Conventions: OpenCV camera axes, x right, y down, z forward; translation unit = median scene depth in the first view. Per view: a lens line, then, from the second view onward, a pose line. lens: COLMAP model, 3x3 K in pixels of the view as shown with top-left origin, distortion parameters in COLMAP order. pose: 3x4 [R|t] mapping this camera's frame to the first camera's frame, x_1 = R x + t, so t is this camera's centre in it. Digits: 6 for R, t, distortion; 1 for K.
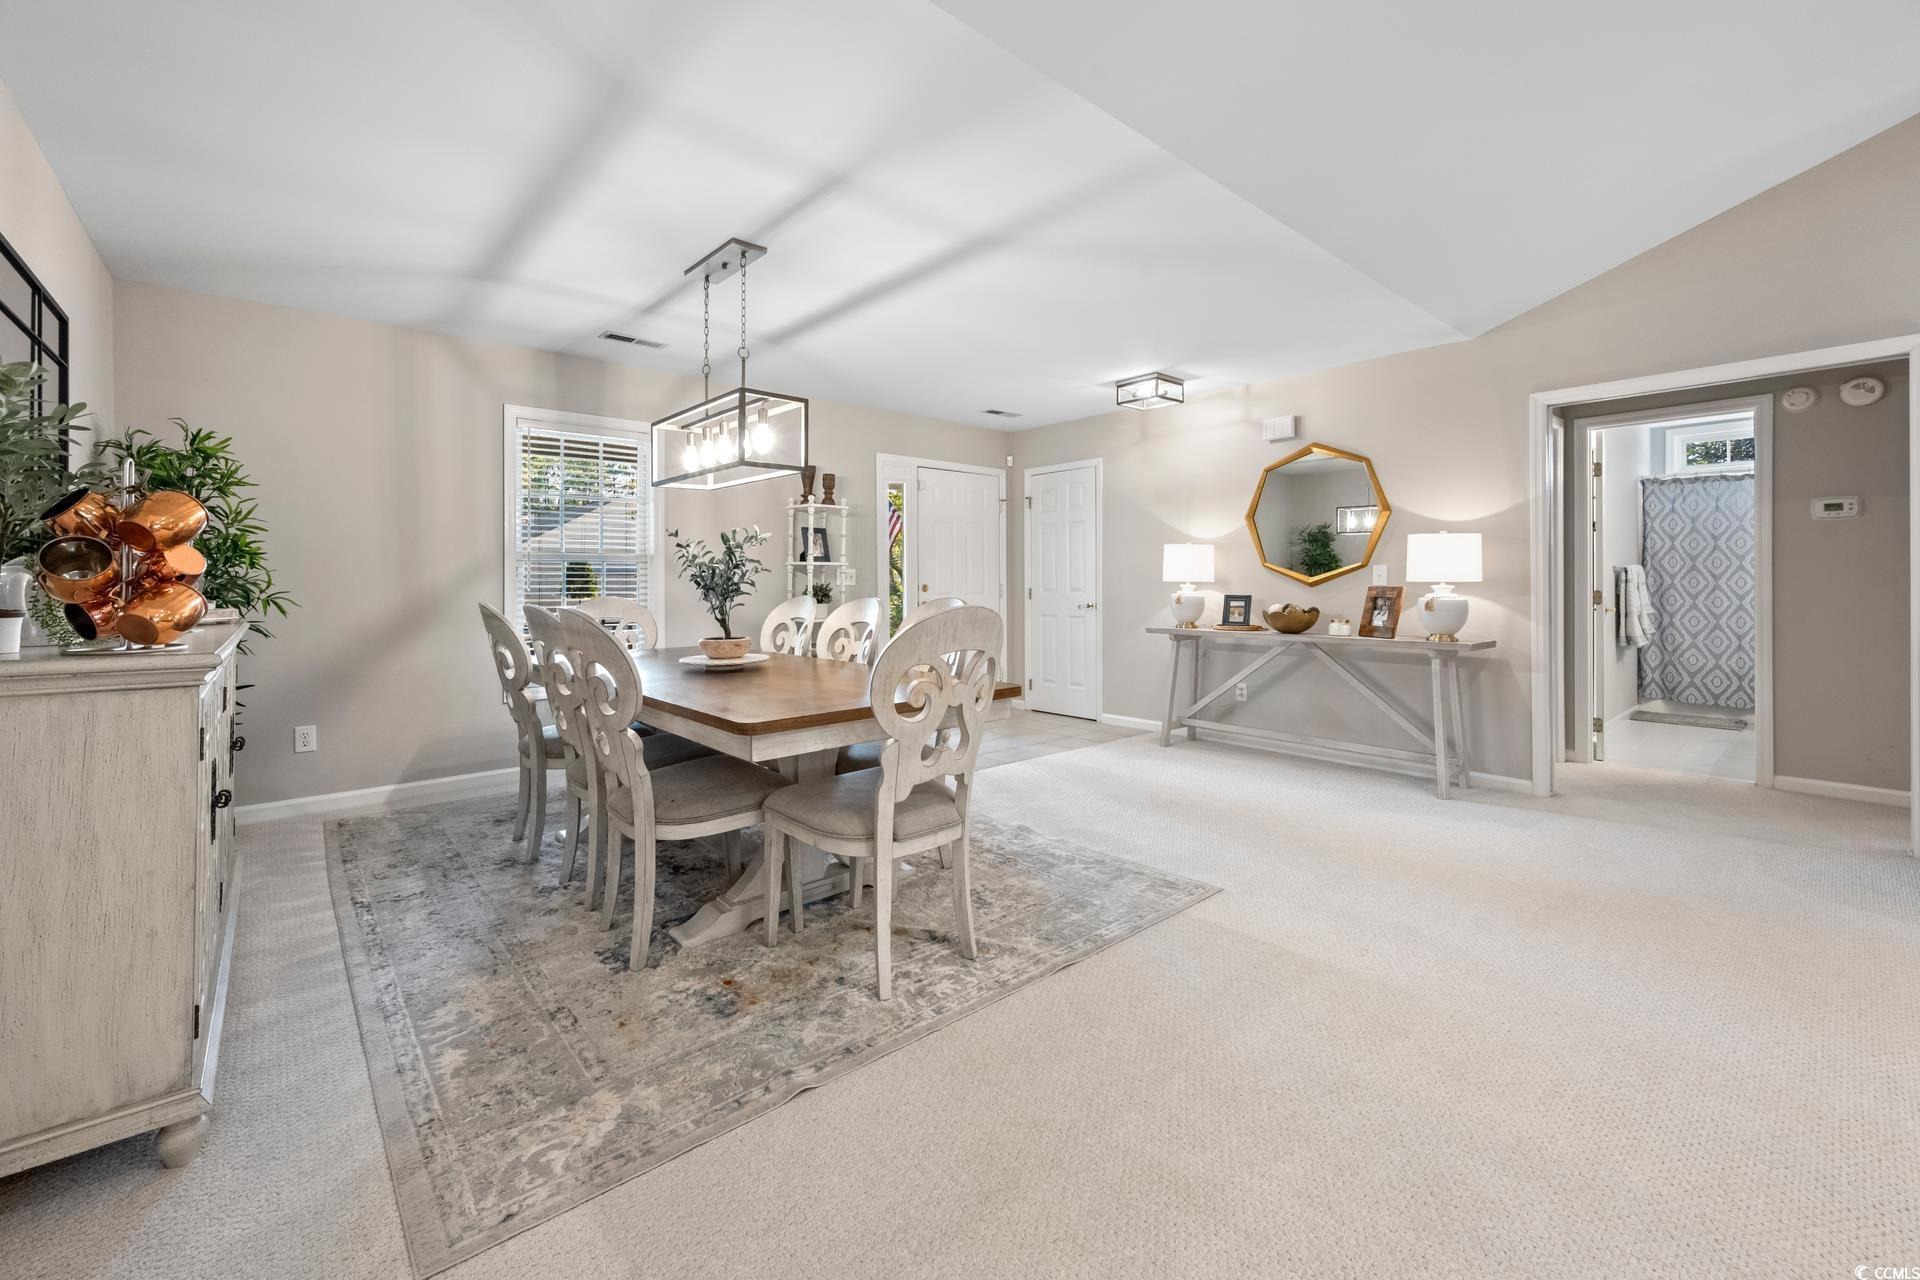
lens RADIAL K [[768.5, 0, 933.4], [0, 768.5, 584.6], [0, 0, 1]] dist [-0.000460, -0.000589]
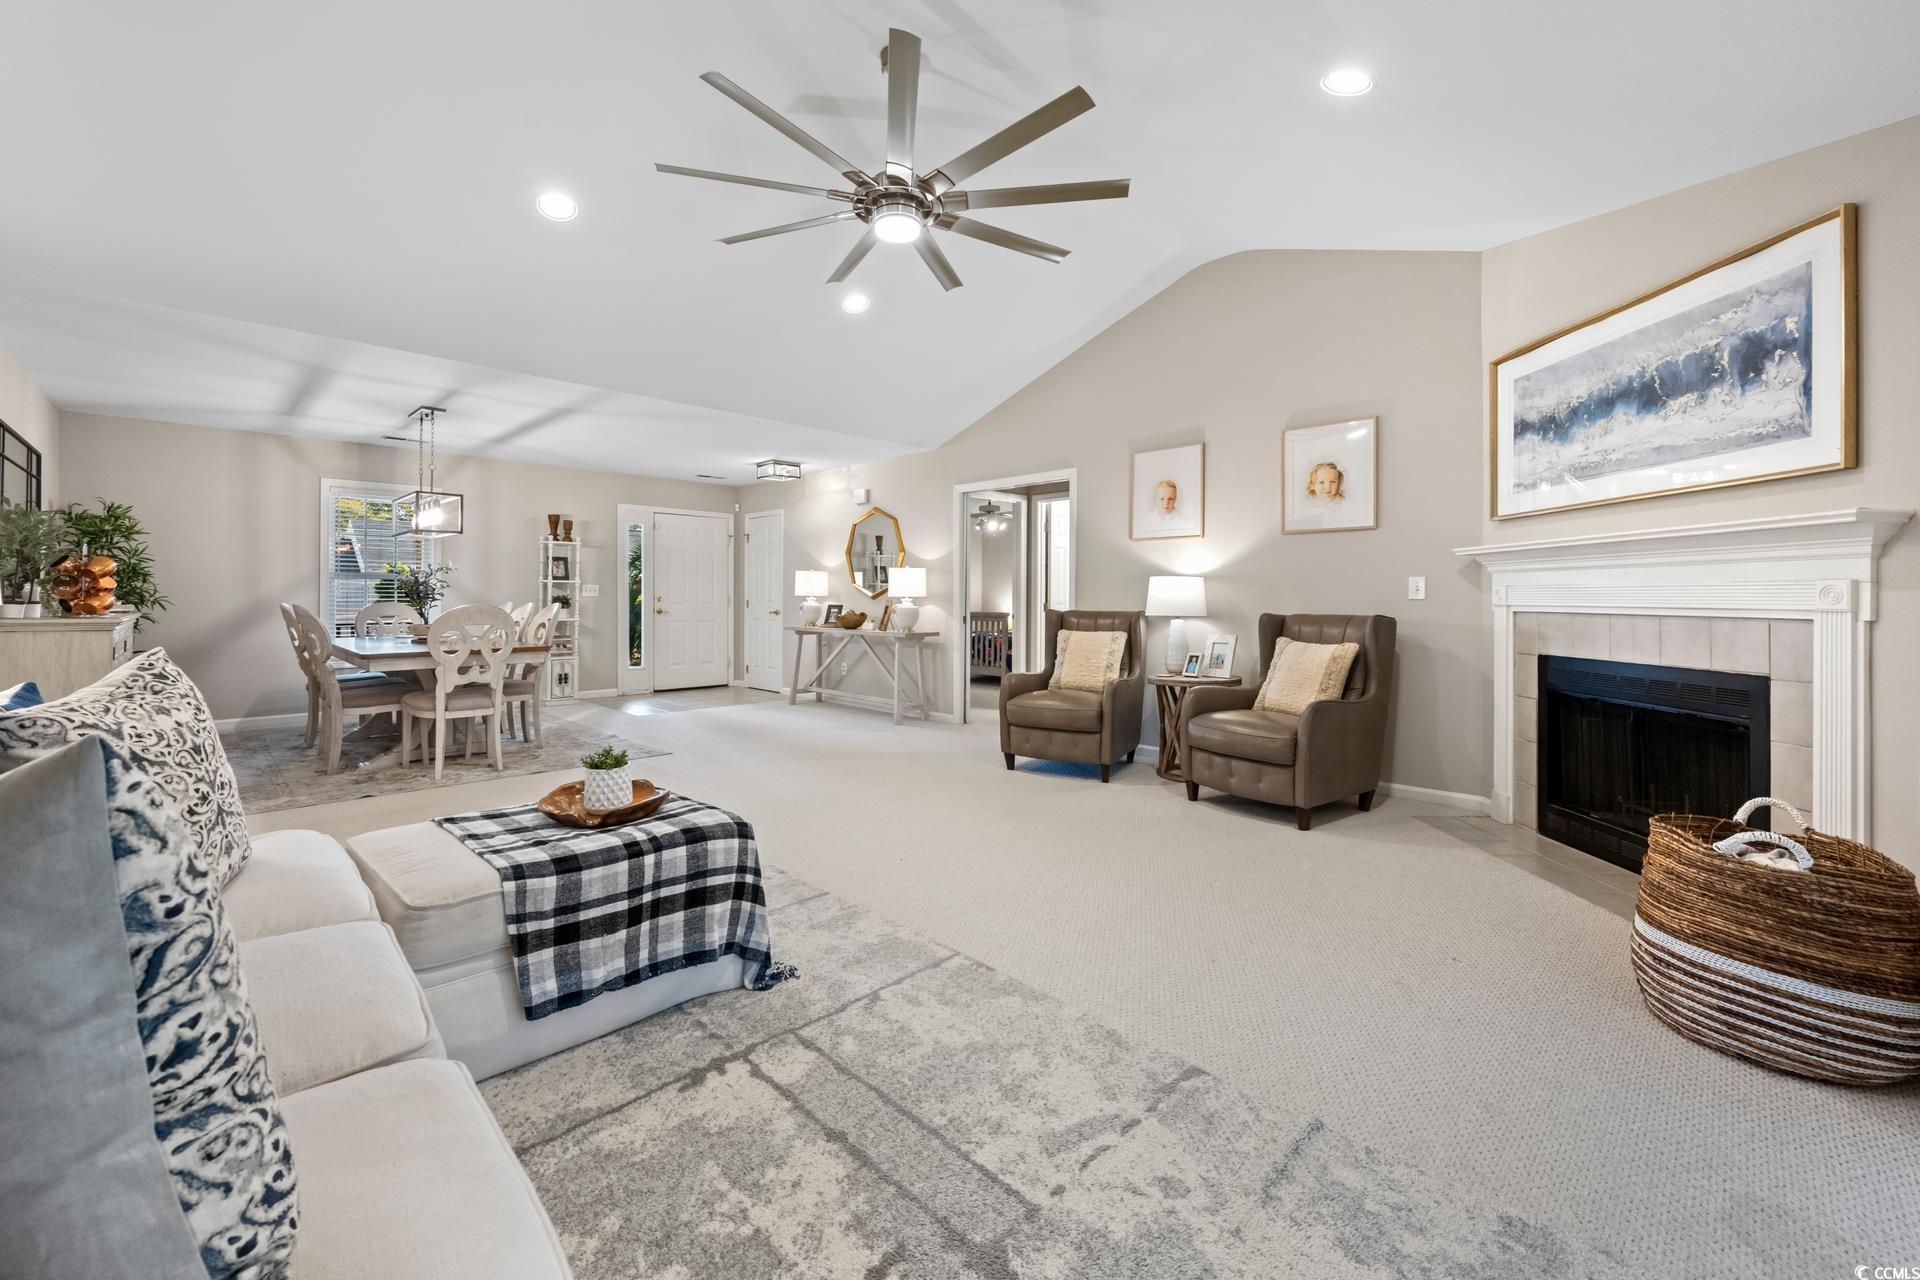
lens RADIAL K [[768.5, 0, 940.7], [0, 768.5, 601.9], [0, 0, 1]] dist [-0.000460, -0.000589]
pose [[0.998055, 0.007836, 0.061847, 0.639552], [-0.008122, 0.999957, 0.004373, -0.000513], [-0.061810, -0.004866, 0.998076, -0.672712]]
